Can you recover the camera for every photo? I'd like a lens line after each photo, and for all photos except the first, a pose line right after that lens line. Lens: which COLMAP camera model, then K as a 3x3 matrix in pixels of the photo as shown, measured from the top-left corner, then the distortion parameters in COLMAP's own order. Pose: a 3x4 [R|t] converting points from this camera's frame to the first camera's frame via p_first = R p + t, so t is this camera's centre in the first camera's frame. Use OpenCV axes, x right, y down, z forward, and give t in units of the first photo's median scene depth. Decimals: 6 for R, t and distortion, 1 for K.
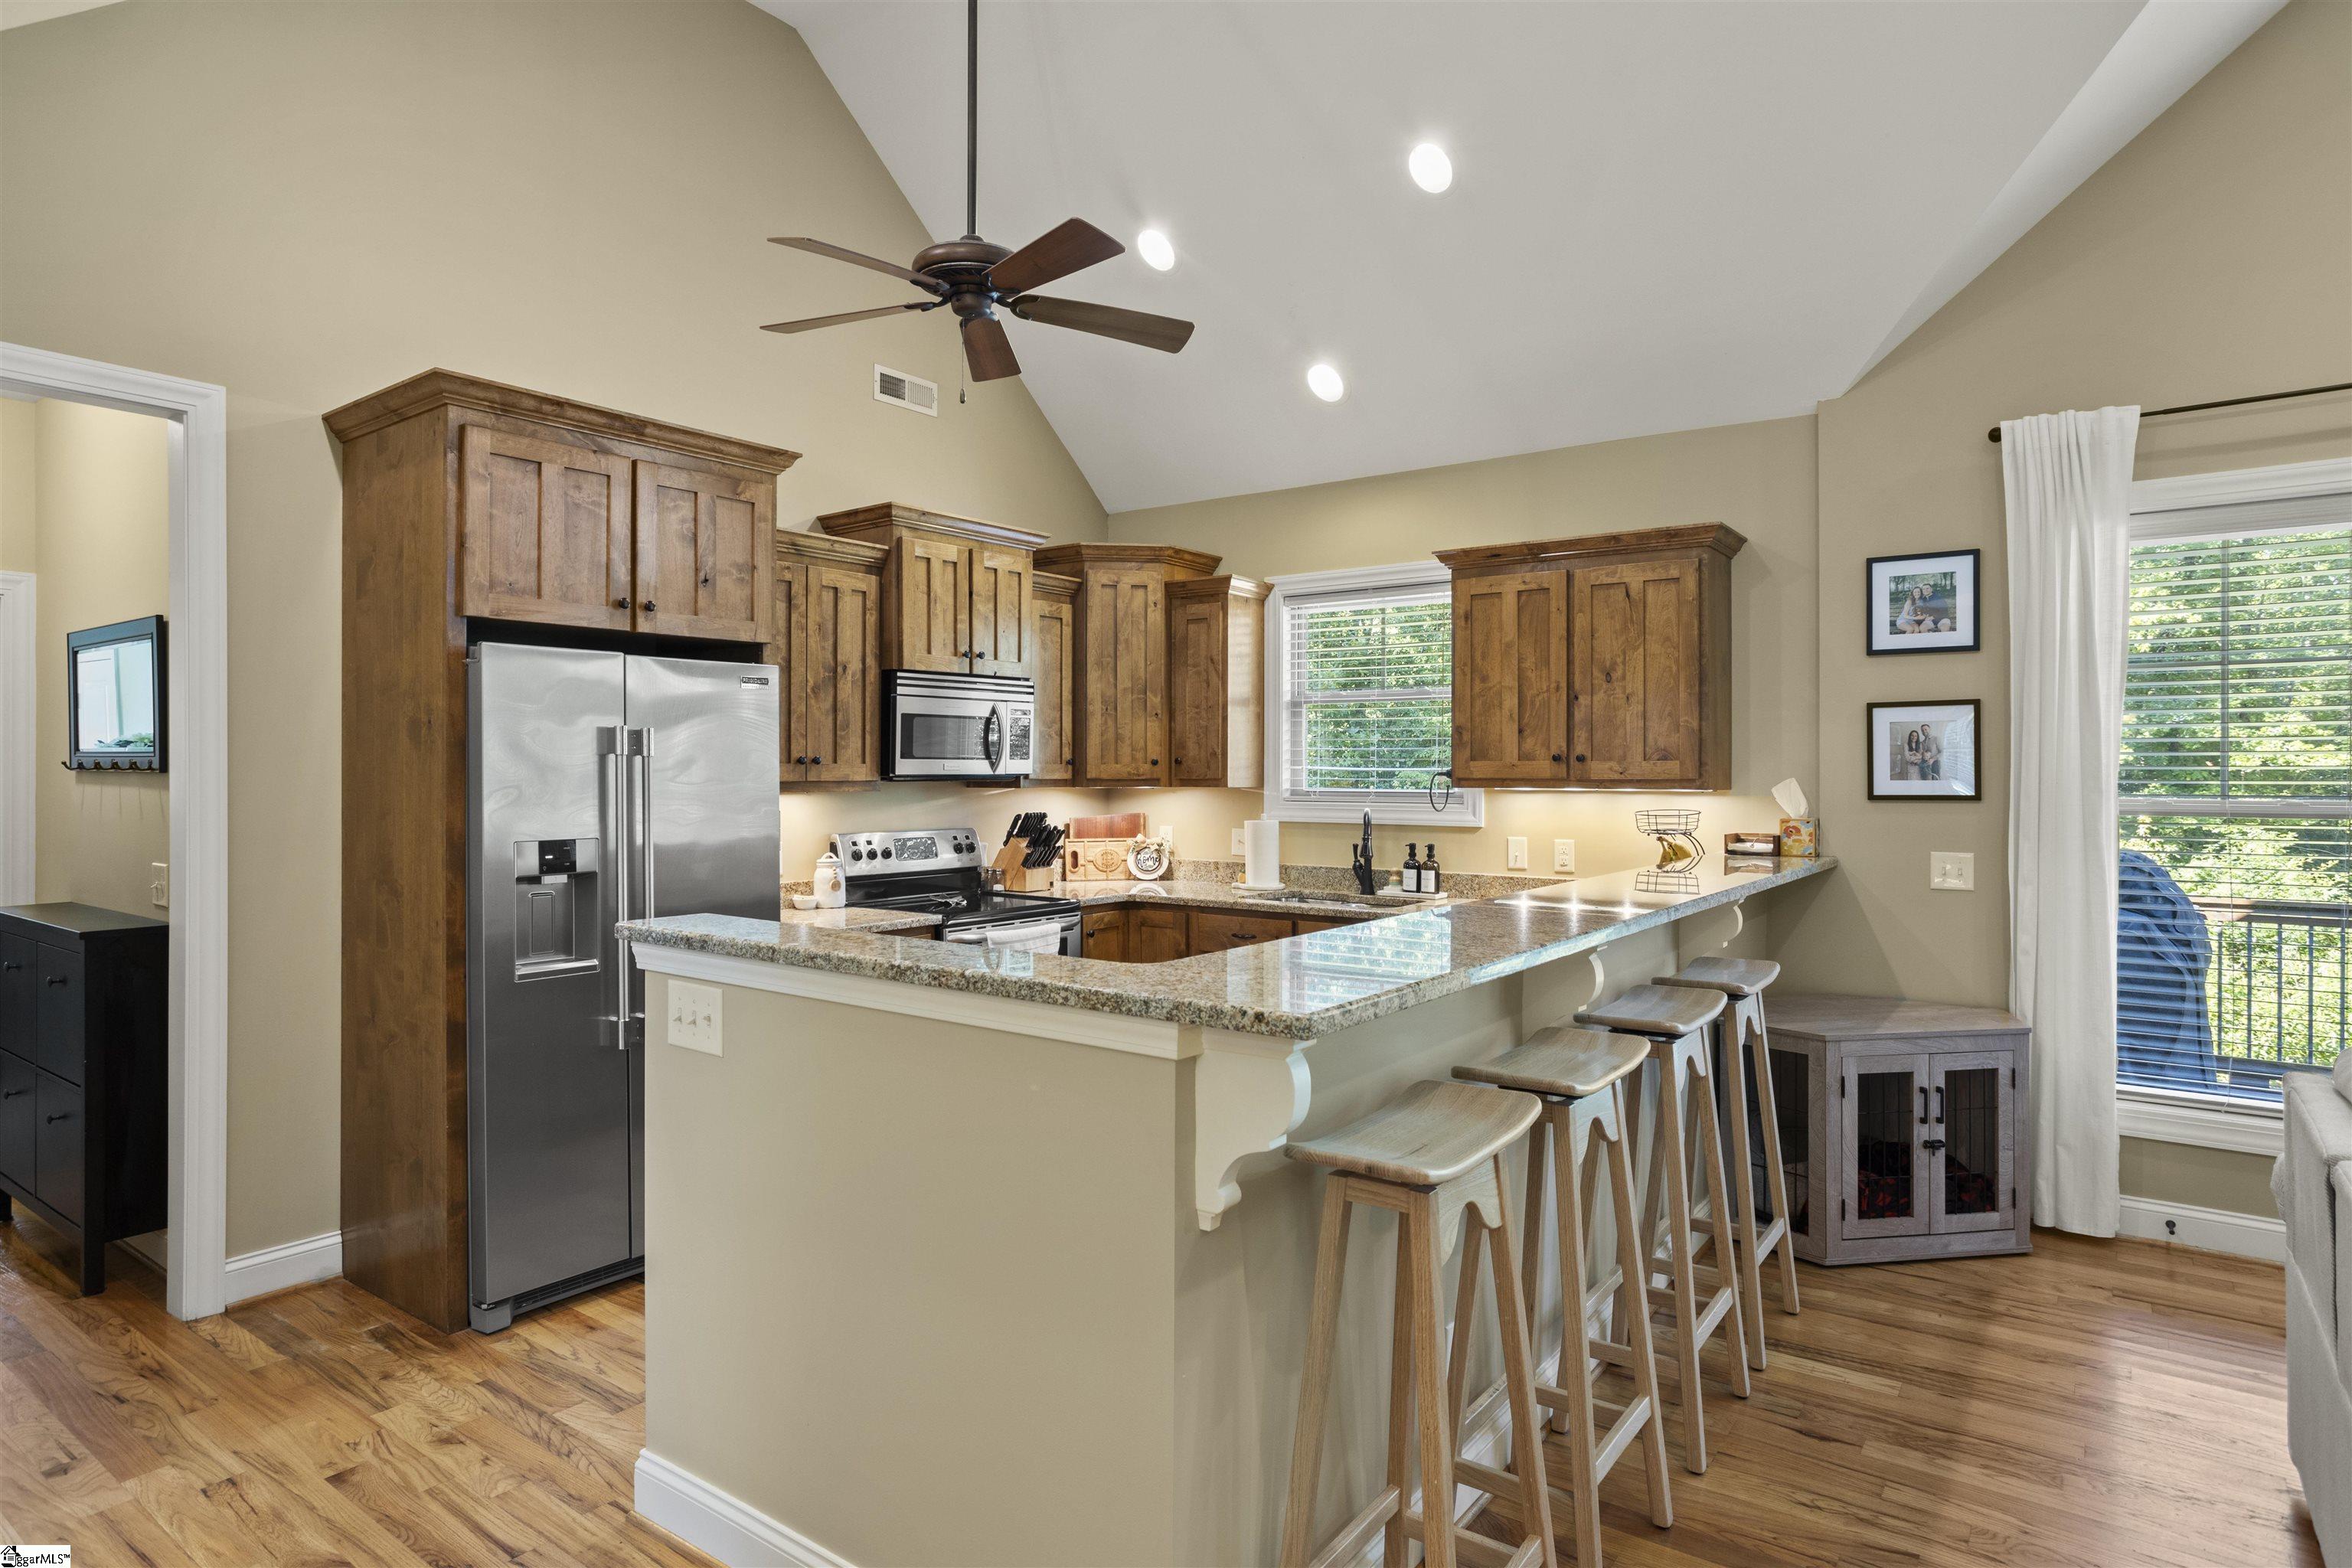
lens RADIAL K [[1275.3, 0, 1177.6], [0, 1275.3, 780.1], [0, 0, 1]] dist [-0.000775, -0.000004]
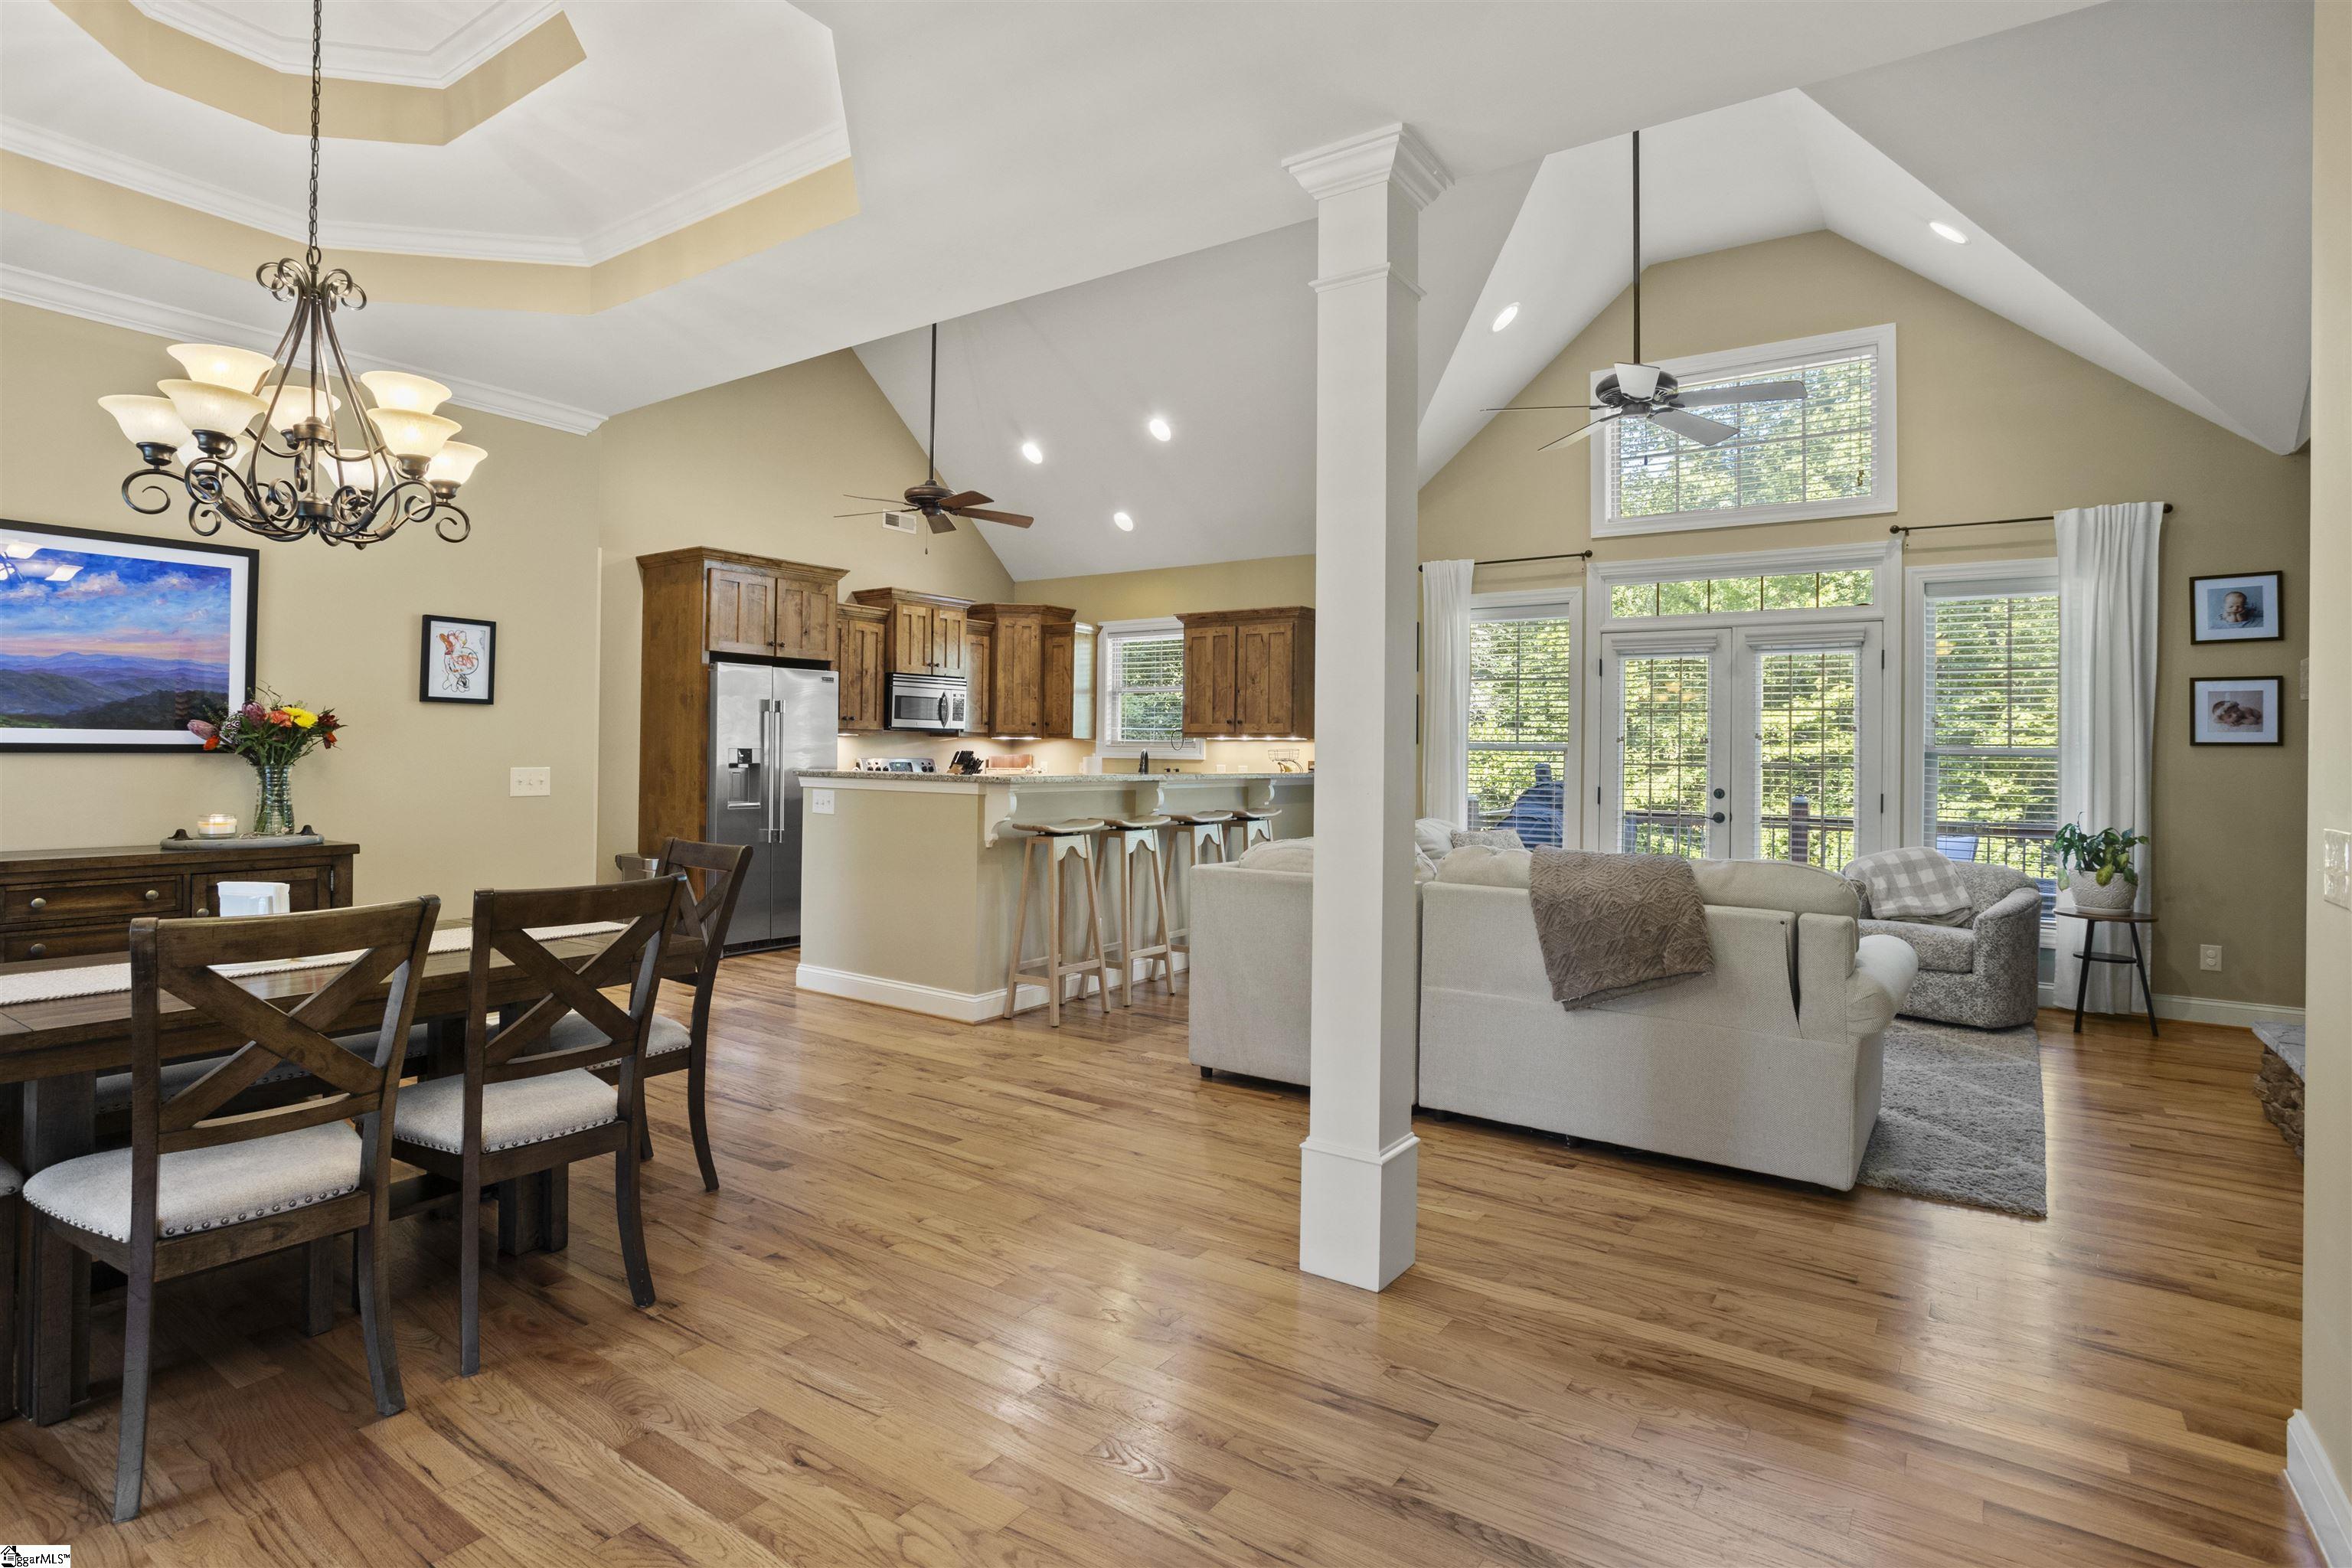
lens RADIAL K [[1289.2, 0, 1174.1], [0, 1289.2, 762.3], [0, 0, 1]] dist [0.000957, 0.000008]
pose [[0.999896, 0.011640, 0.008497, 0.192004], [-0.011598, 0.999920, -0.004990, 0.054494], [-0.008554, 0.004891, 0.999951, -0.962855]]
